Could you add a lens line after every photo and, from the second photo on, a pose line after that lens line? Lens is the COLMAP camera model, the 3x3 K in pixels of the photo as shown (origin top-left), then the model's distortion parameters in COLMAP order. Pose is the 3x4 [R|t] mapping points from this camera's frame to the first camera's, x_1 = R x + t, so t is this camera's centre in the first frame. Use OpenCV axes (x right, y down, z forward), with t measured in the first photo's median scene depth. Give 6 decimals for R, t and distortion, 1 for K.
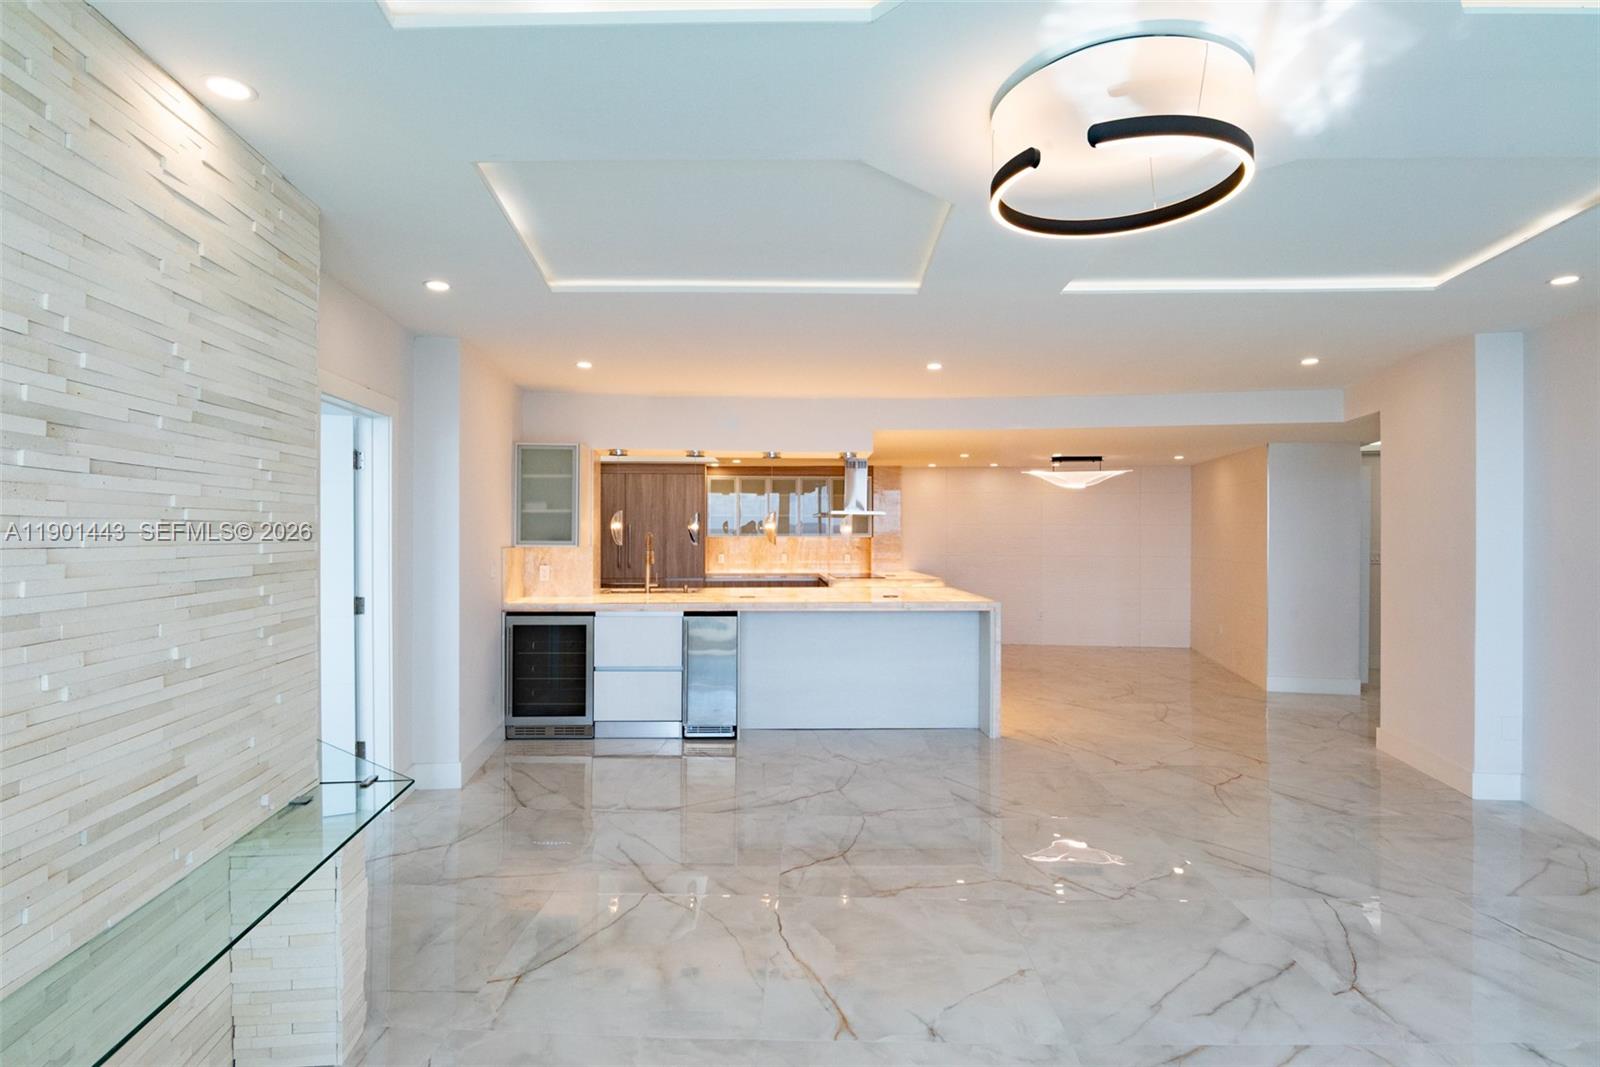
lens RADIAL K [[790.8, 0, 790.0], [0, 790.8, 539.6], [0, 0, 1]] dist [-0.020789, -0.000481]
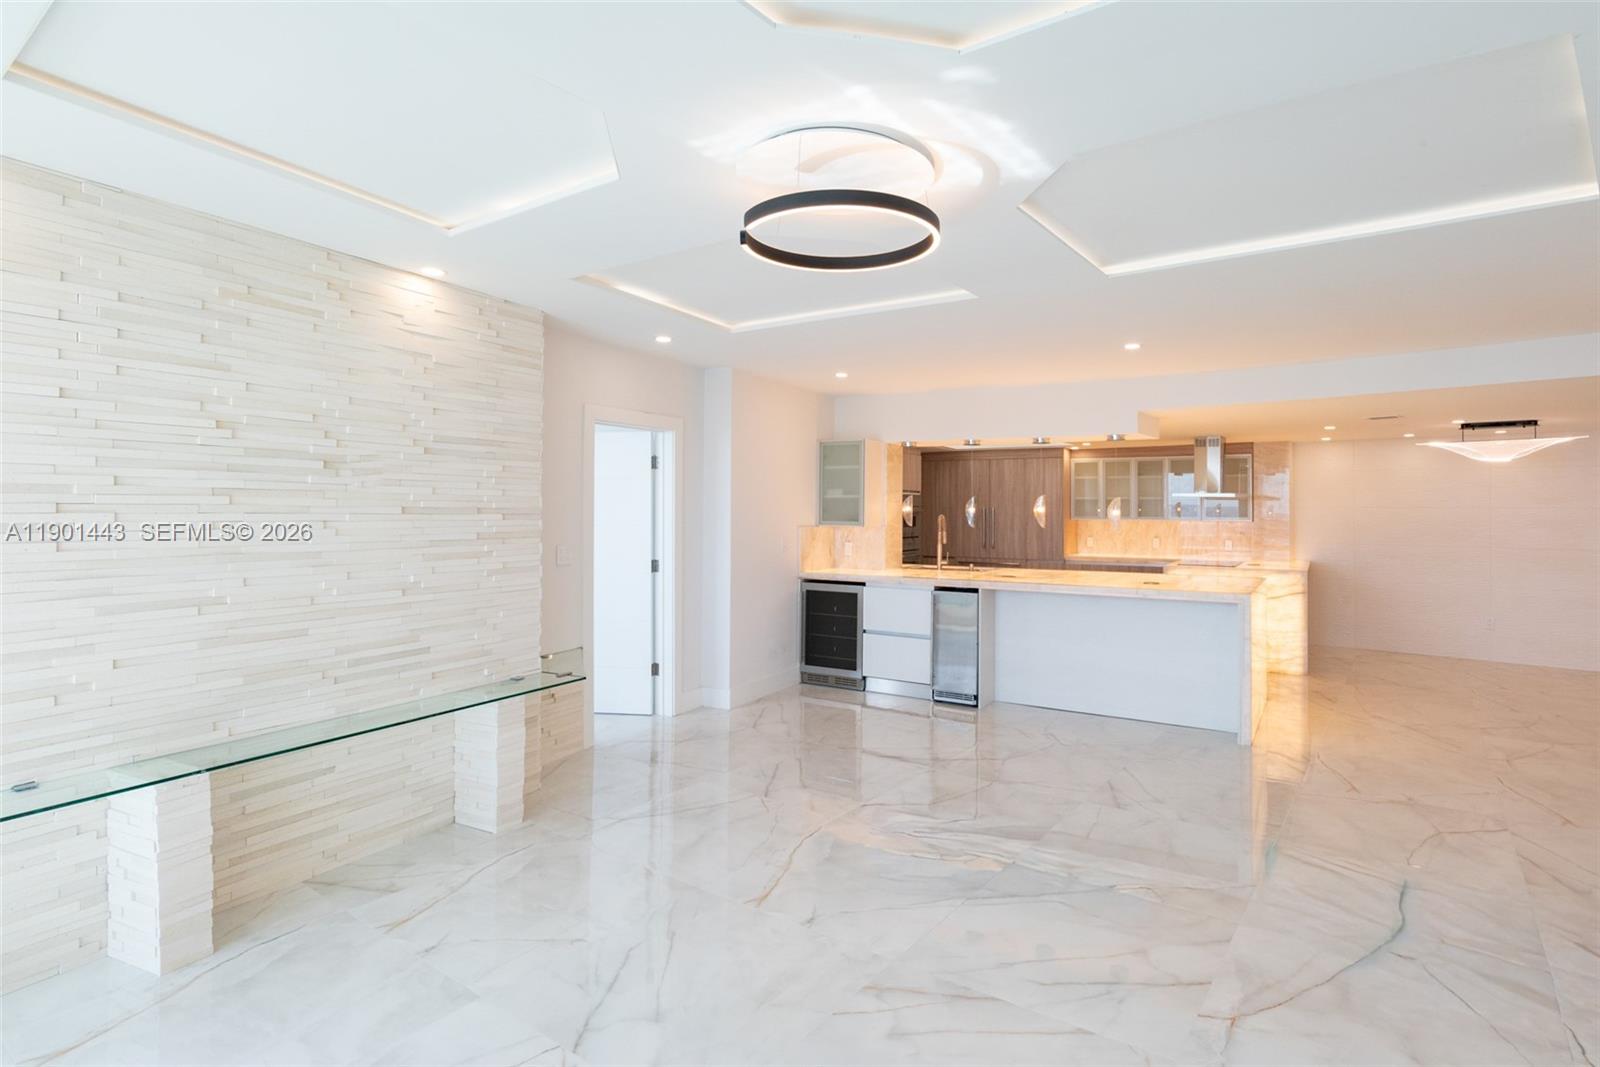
lens RADIAL K [[790.8, 0, 836.7], [0, 790.8, 513.2], [0, 0, 1]] dist [-0.020789, -0.000481]
pose [[0.842814, 0.004578, -0.538185, 0.349551], [-0.010158, 0.999921, -0.007401, -0.002309], [0.538109, 0.011704, 0.842794, -0.012795]]
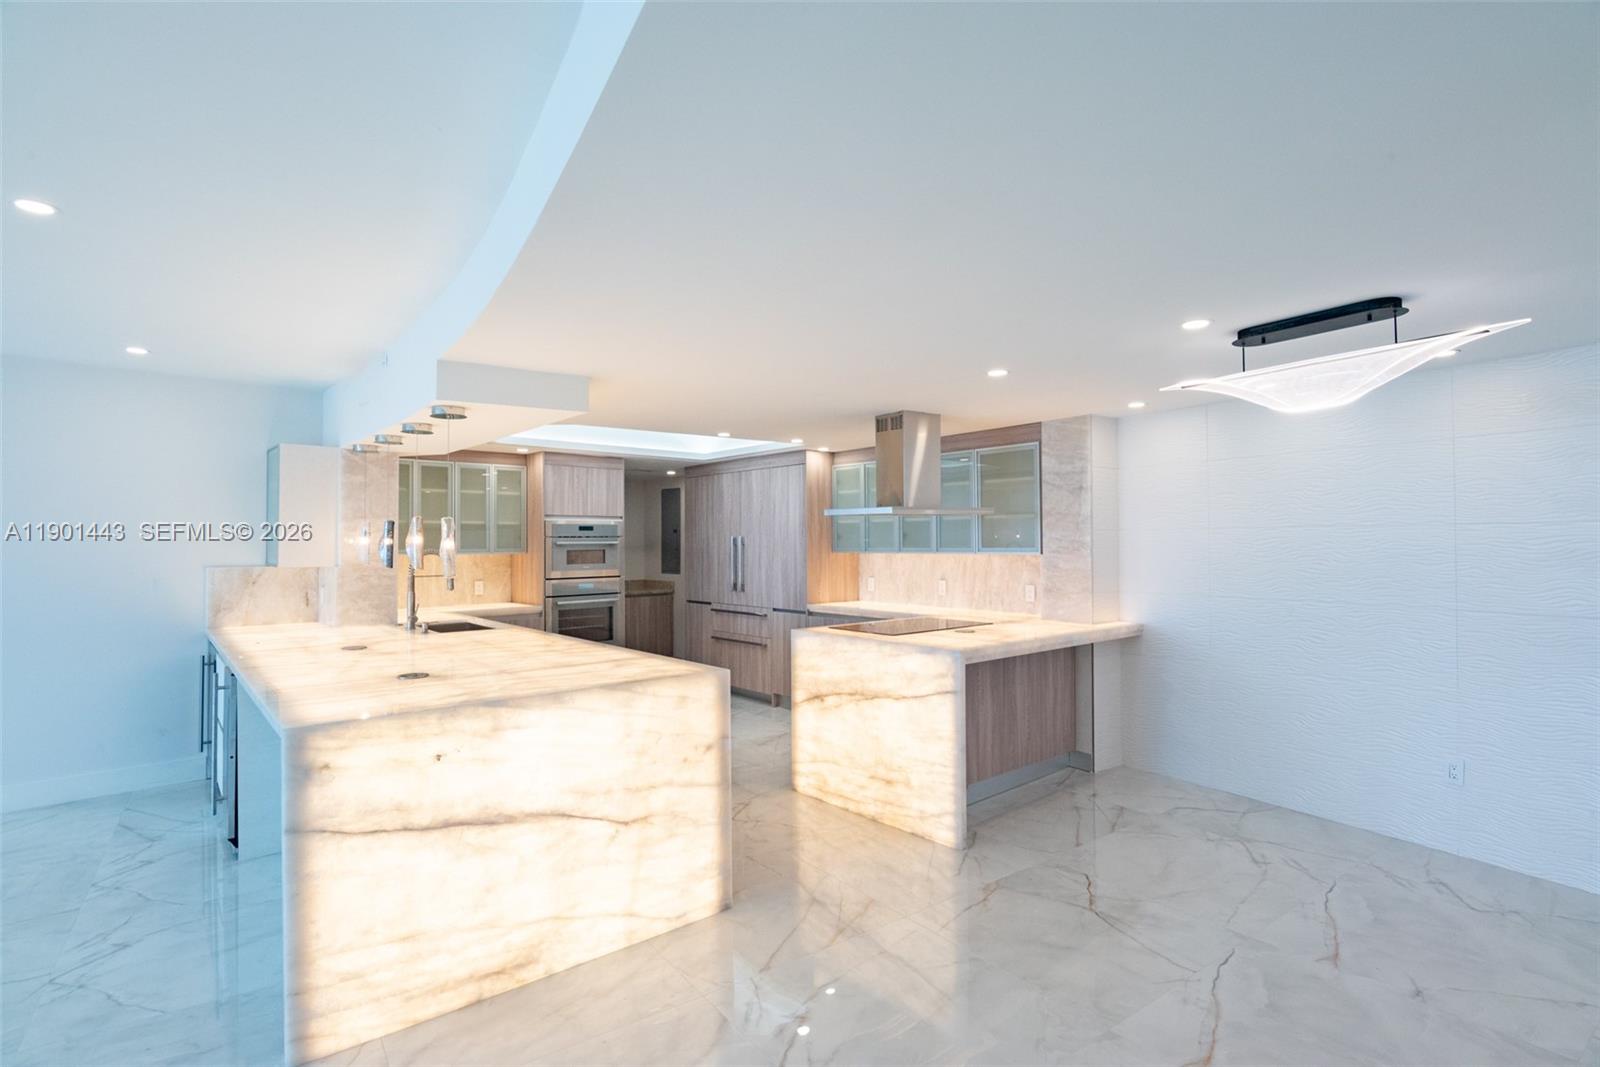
lens RADIAL K [[790.8, 0, 793.6], [0, 790.8, 530.6], [0, 0, 1]] dist [-0.020789, -0.000481]
pose [[0.619400, -0.023431, -0.784726, 0.751580], [-0.002672, 0.999486, -0.031952, -0.003684], [0.785071, 0.021887, 0.619019, 0.959749]]
